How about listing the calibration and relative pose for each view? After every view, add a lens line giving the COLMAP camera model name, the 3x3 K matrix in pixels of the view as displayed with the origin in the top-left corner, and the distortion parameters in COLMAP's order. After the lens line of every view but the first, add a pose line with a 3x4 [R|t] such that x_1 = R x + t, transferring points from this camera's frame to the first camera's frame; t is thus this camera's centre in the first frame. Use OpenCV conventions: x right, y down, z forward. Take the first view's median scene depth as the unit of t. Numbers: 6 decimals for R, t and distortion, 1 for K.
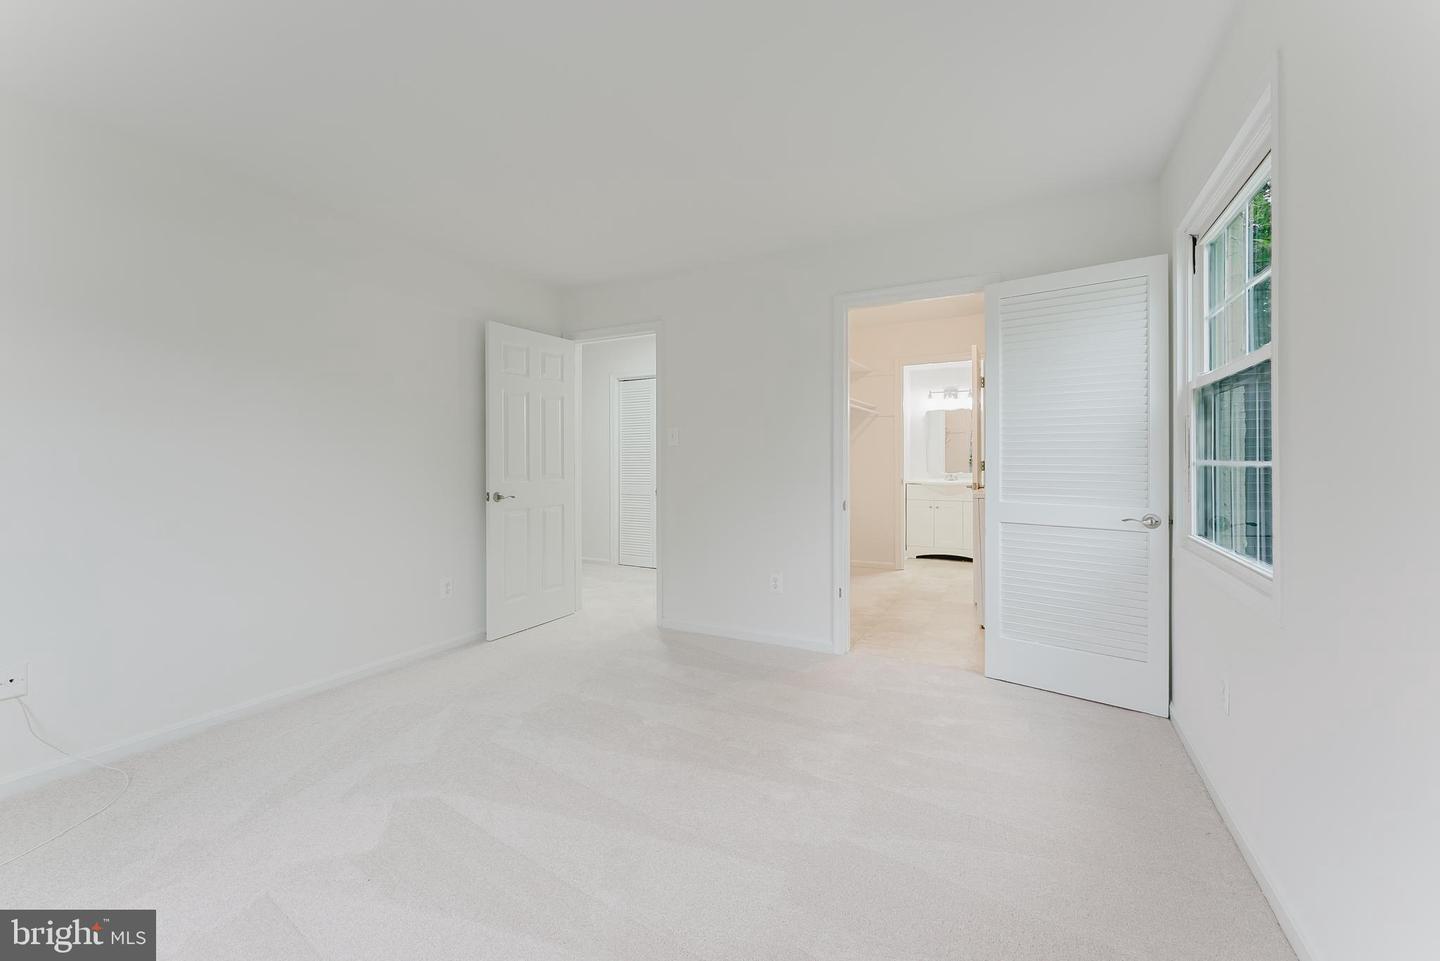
lens RADIAL K [[579.8, 0, 719.8], [0, 579.8, 468.6], [0, 0, 1]] dist [0.000894, -0.000540]
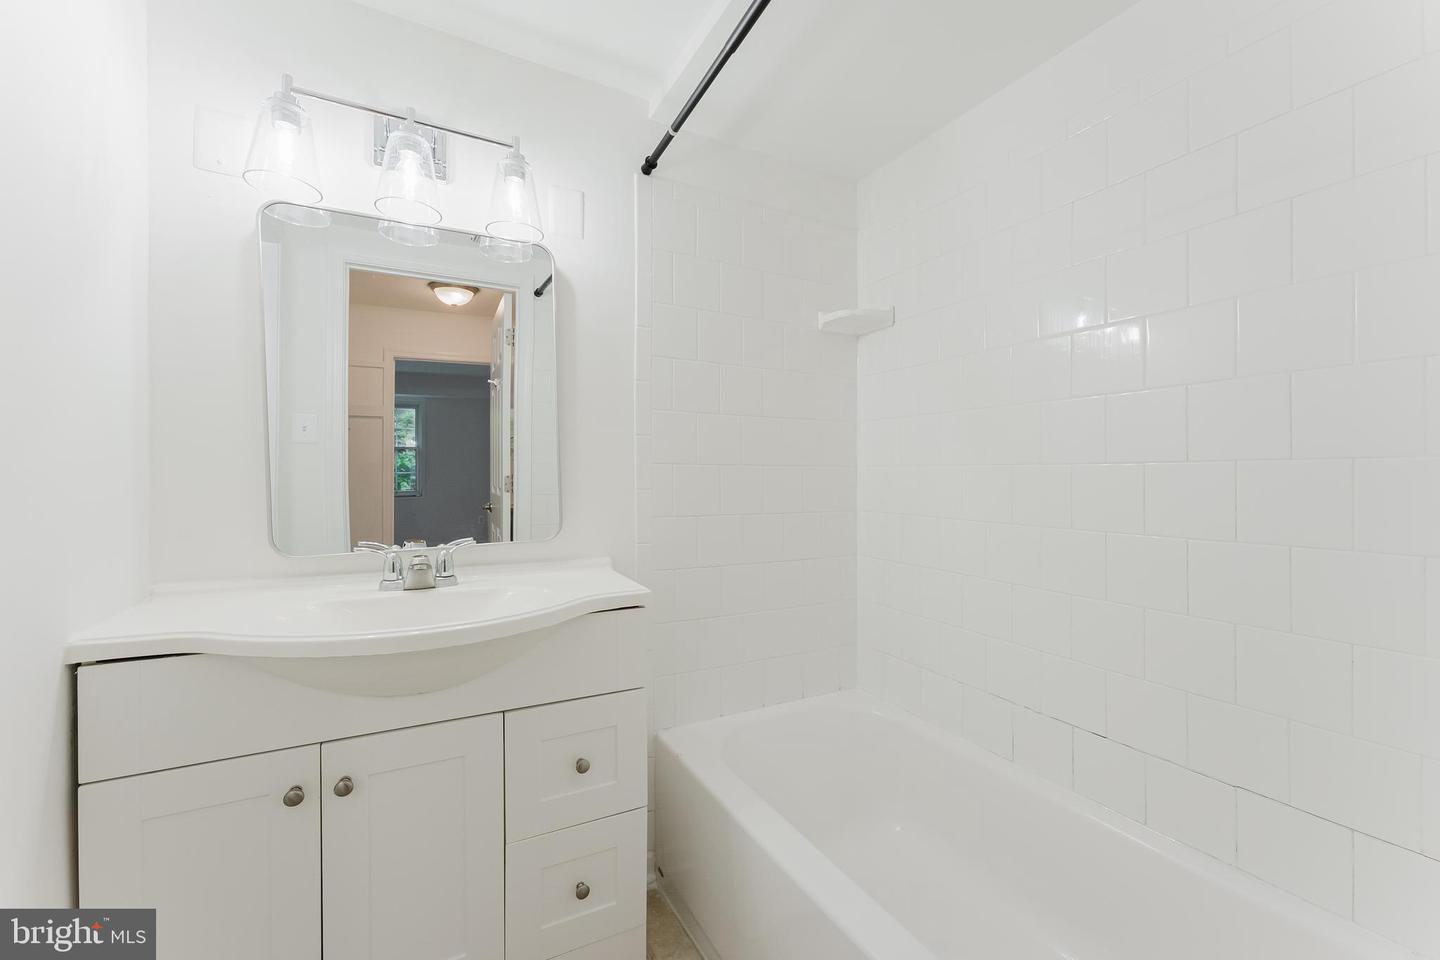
lens RADIAL K [[579.8, 0, 723.2], [0, 579.8, 482.5], [0, 0, 1]] dist [0.000894, -0.000540]
pose [[0.549826, -0.002214, 0.835276, 0.295187], [0.012225, 0.999911, -0.005397, -0.013032], [-0.835190, 0.013179, 0.549804, 0.812138]]
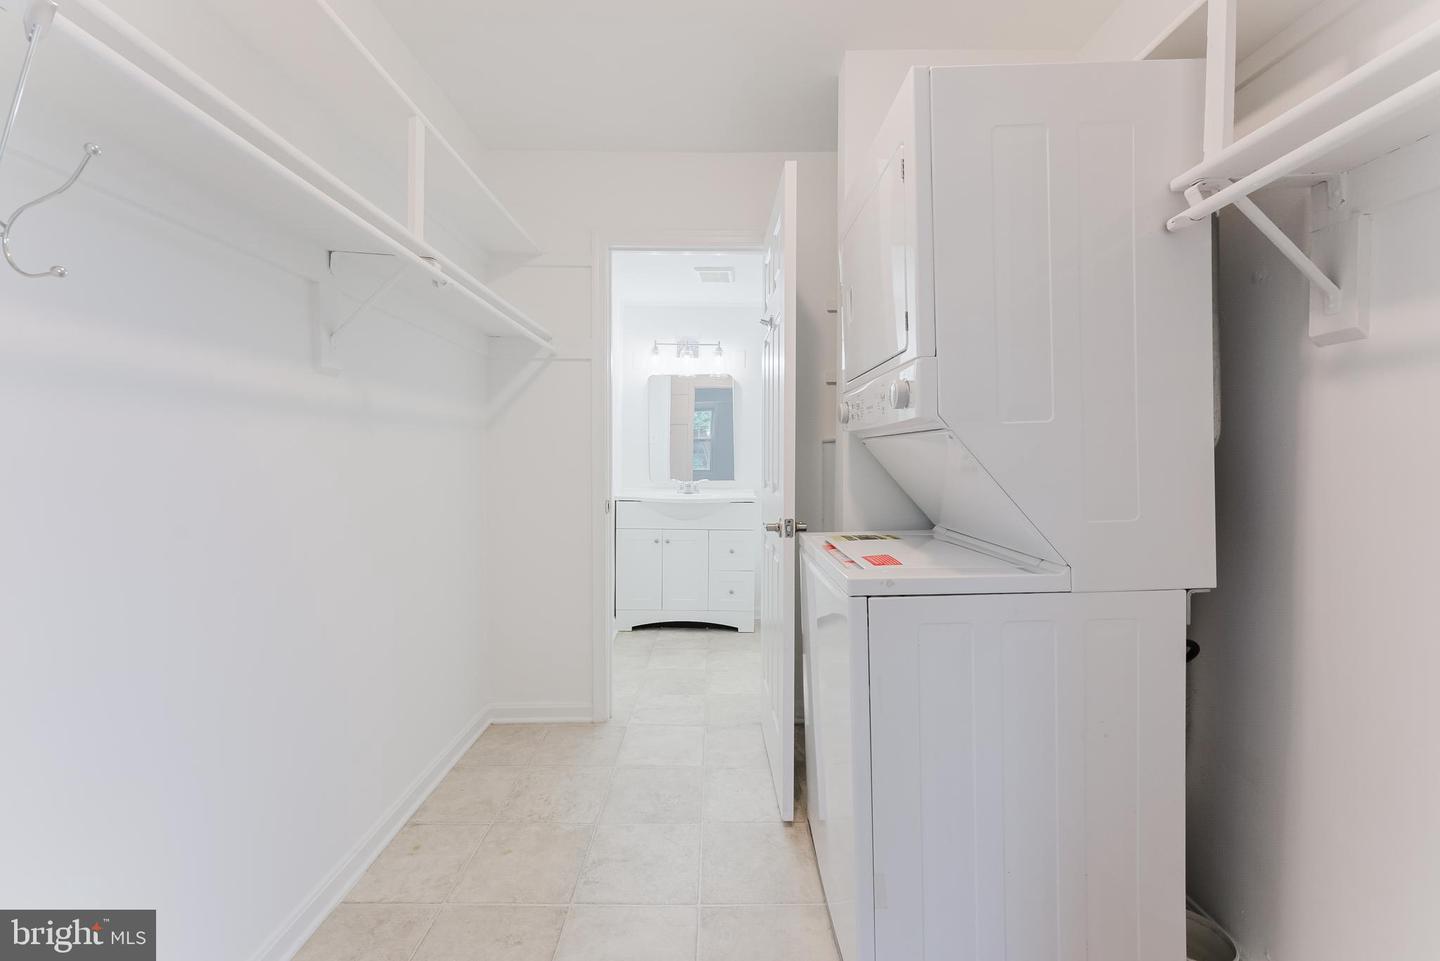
lens RADIAL K [[579.8, 0, 722.1], [0, 579.8, 471.7], [0, 0, 1]] dist [0.000894, -0.000540]
pose [[0.876533, 0.000627, 0.481340, 0.142959], [-0.002879, 0.999988, 0.003940, -0.005065], [-0.481332, -0.004839, 0.876525, 0.461661]]
